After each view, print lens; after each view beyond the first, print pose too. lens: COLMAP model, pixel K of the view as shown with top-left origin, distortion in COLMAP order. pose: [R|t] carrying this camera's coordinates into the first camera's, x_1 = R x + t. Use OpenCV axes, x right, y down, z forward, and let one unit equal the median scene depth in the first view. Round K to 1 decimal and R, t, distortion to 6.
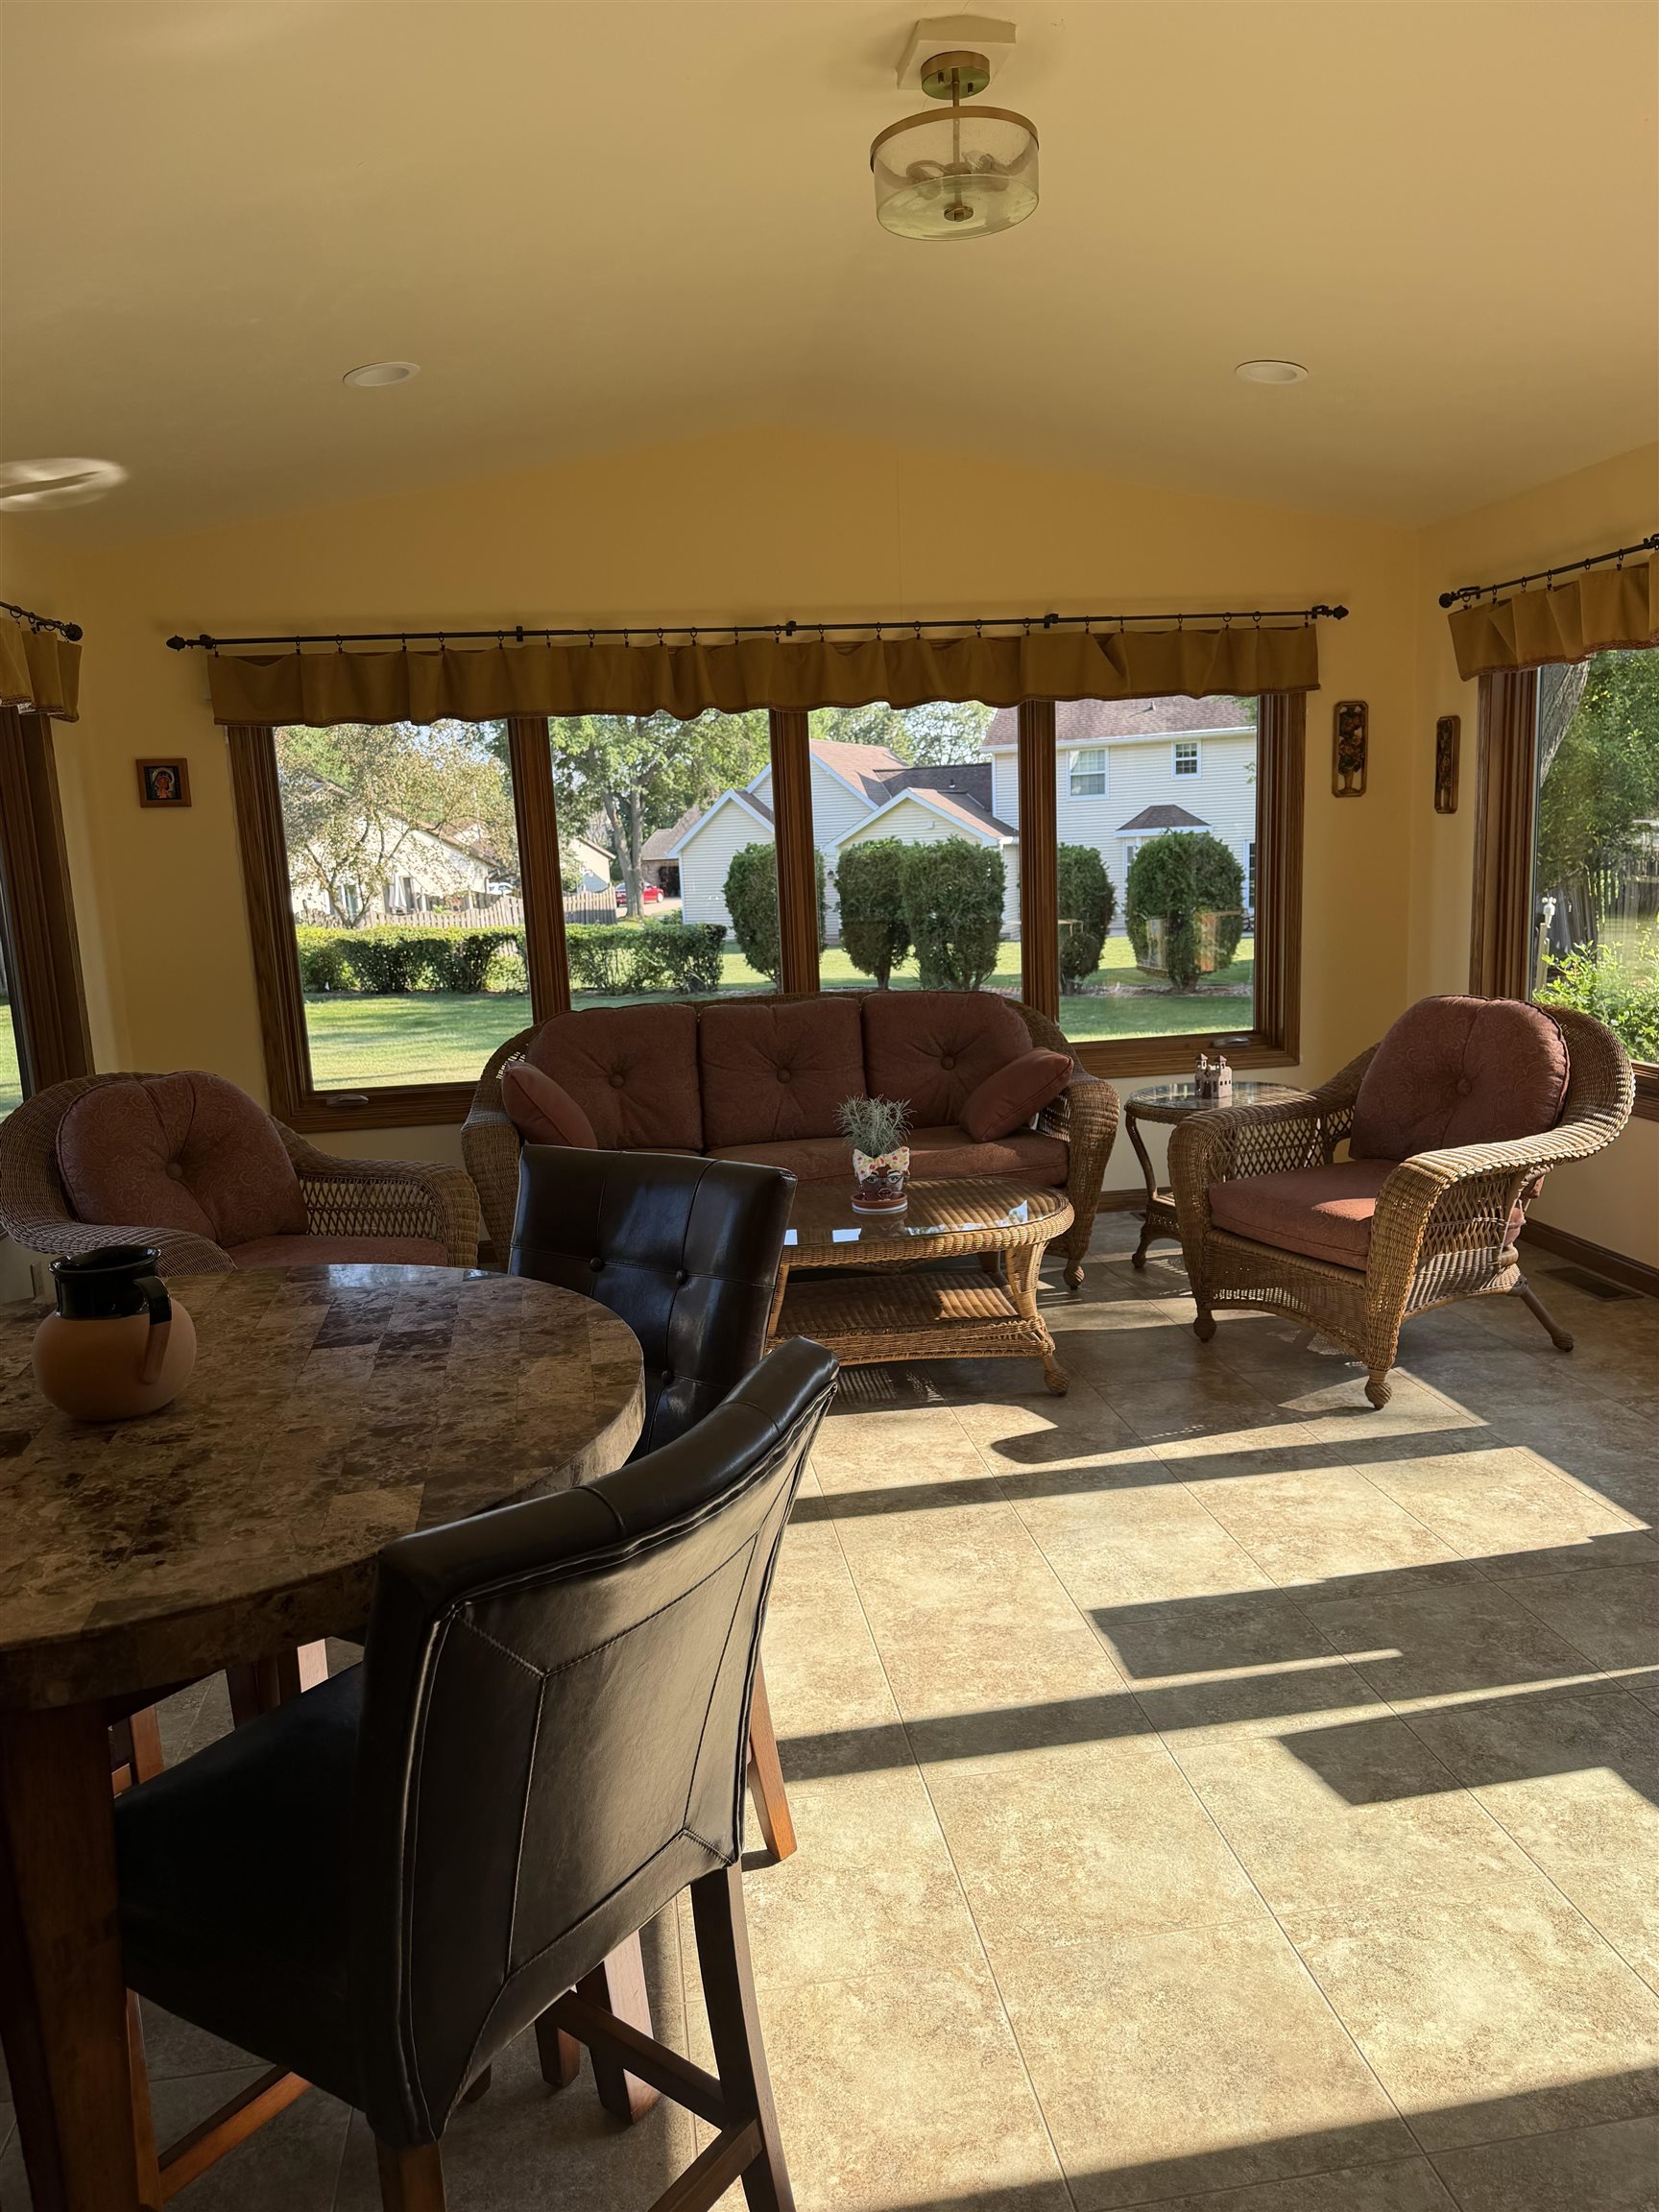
lens RADIAL K [[1544.2, 0, 824.9], [0, 1544.2, 1112.7], [0, 0, 1]] dist [0.000128, -0.004570]
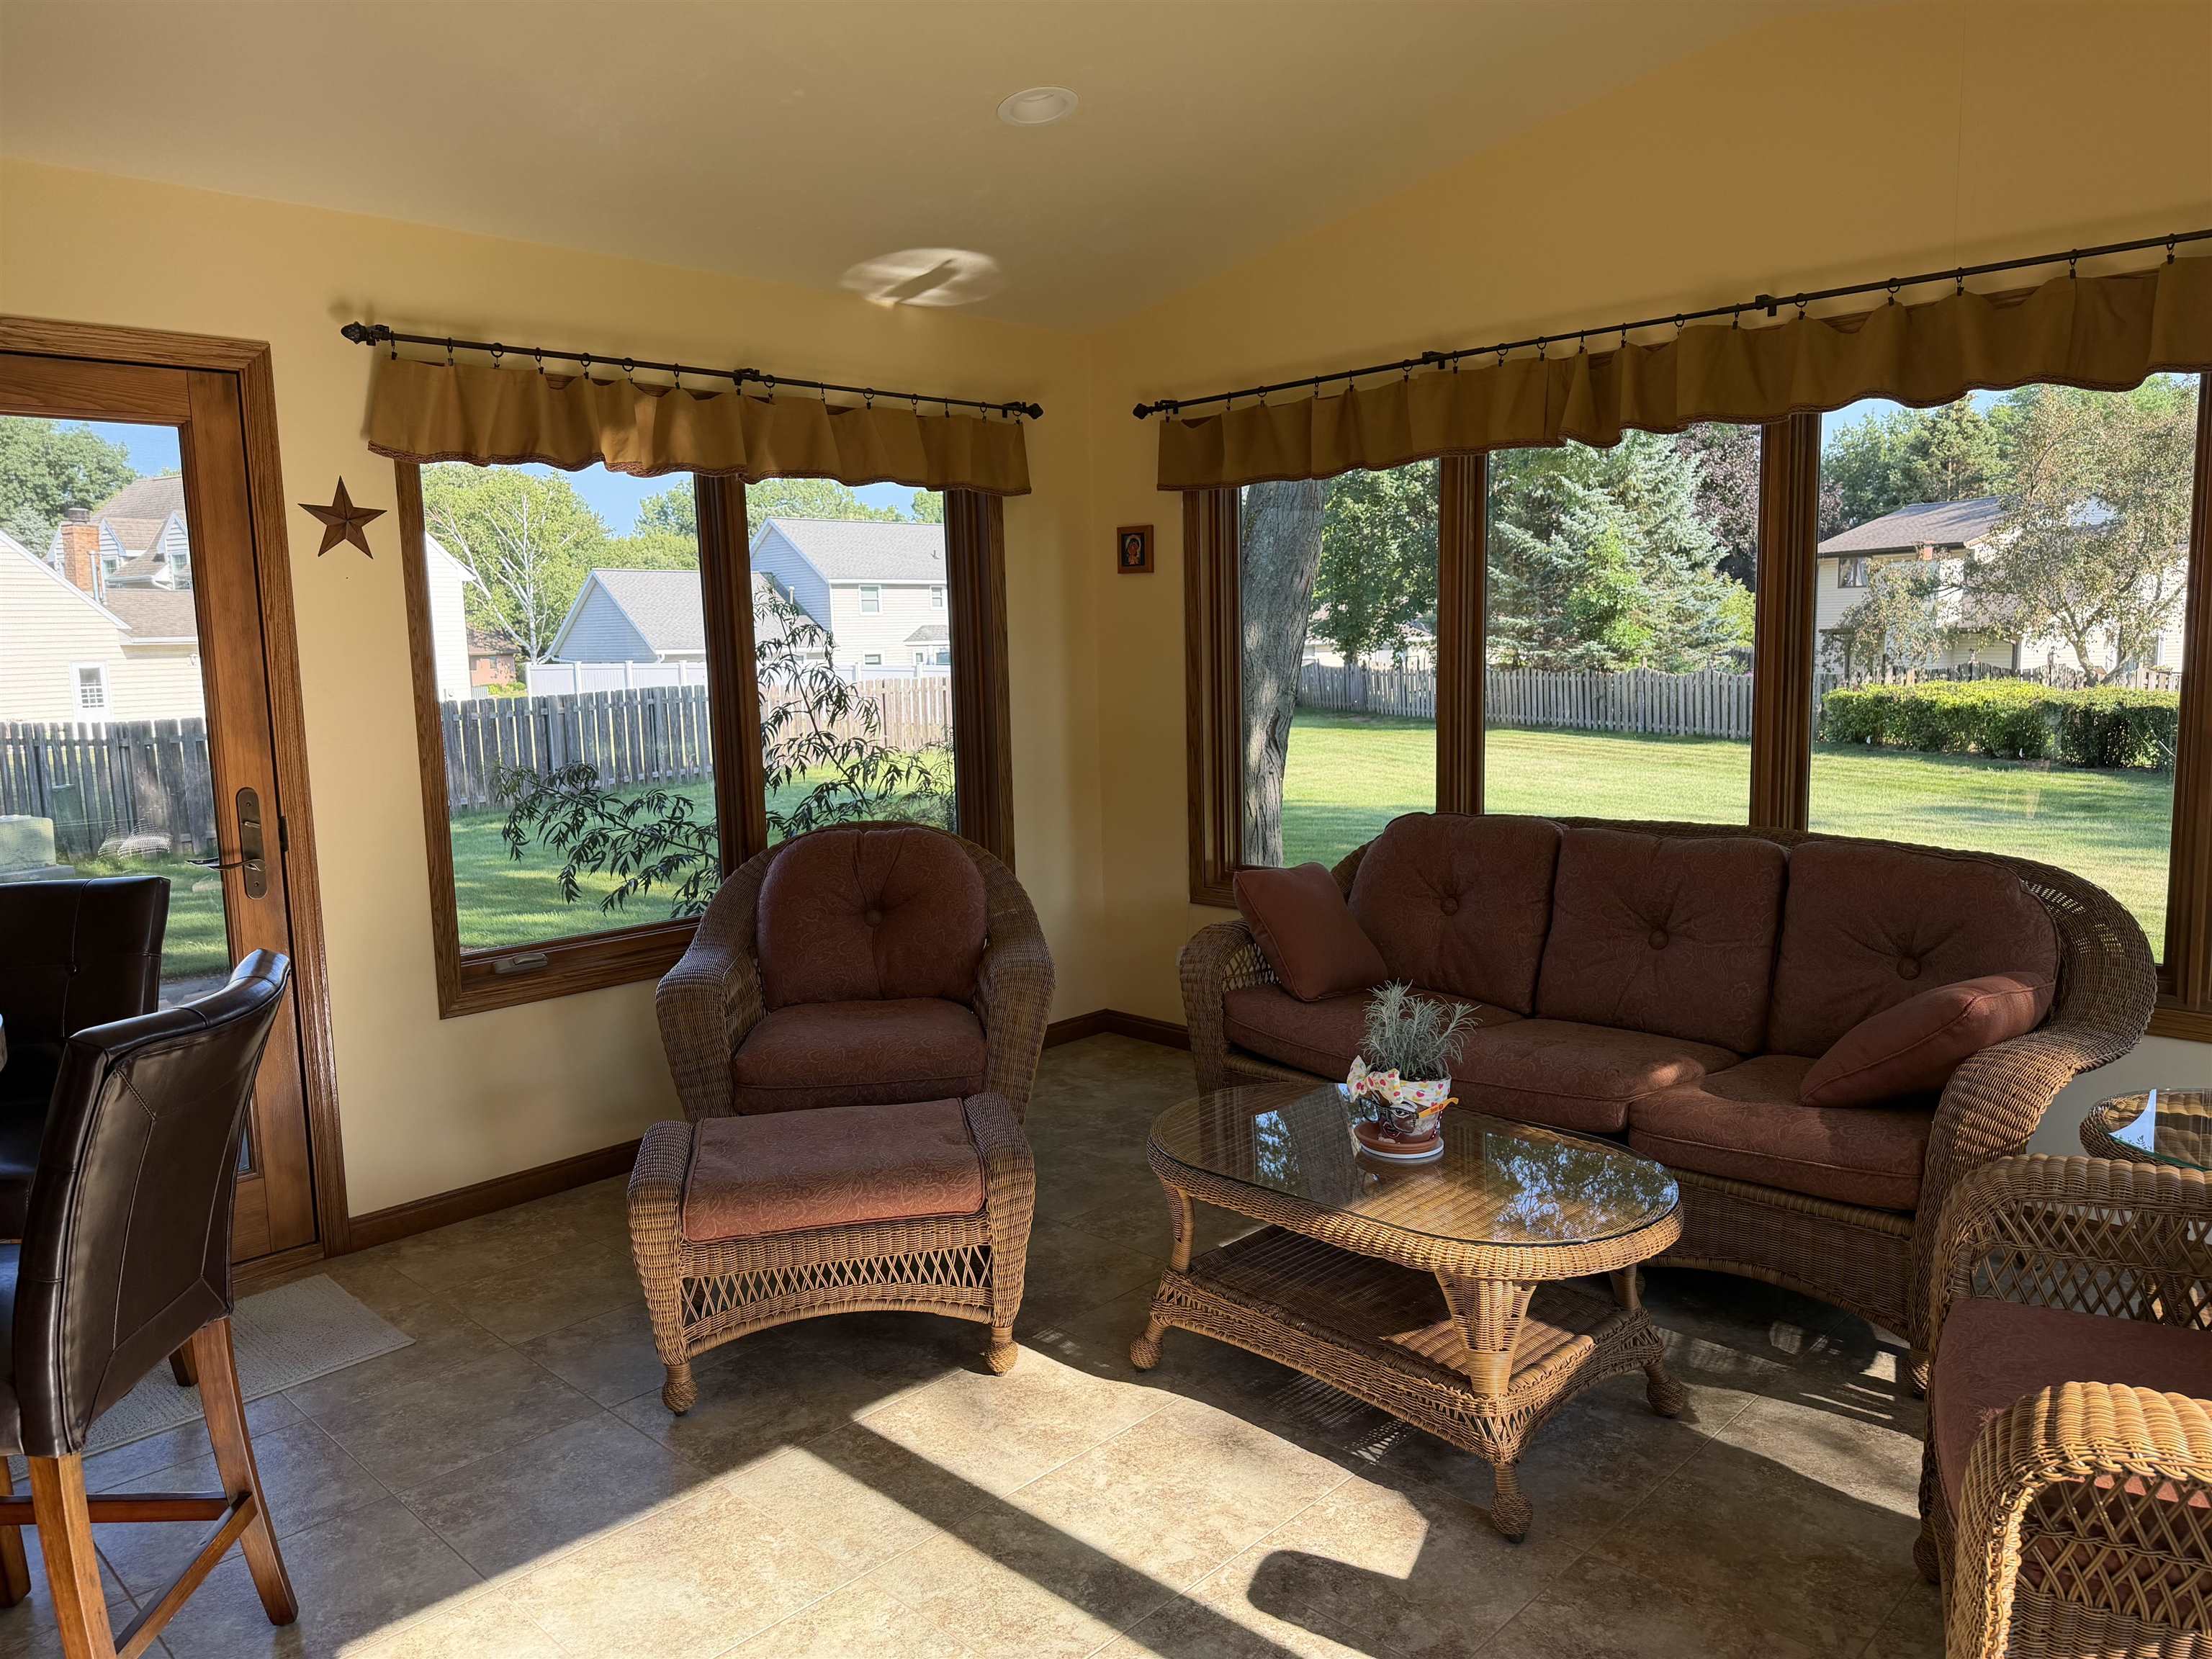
lens RADIAL K [[1544.2, 0, 1104.4], [0, 1544.2, 830.2], [0, 0, 1]] dist [0.000128, -0.004570]
pose [[0.598032, 0.122152, -0.792109, 0.392446], [-0.134920, 0.989557, 0.050738, -0.079022], [0.790034, 0.076528, 0.608267, 0.378803]]
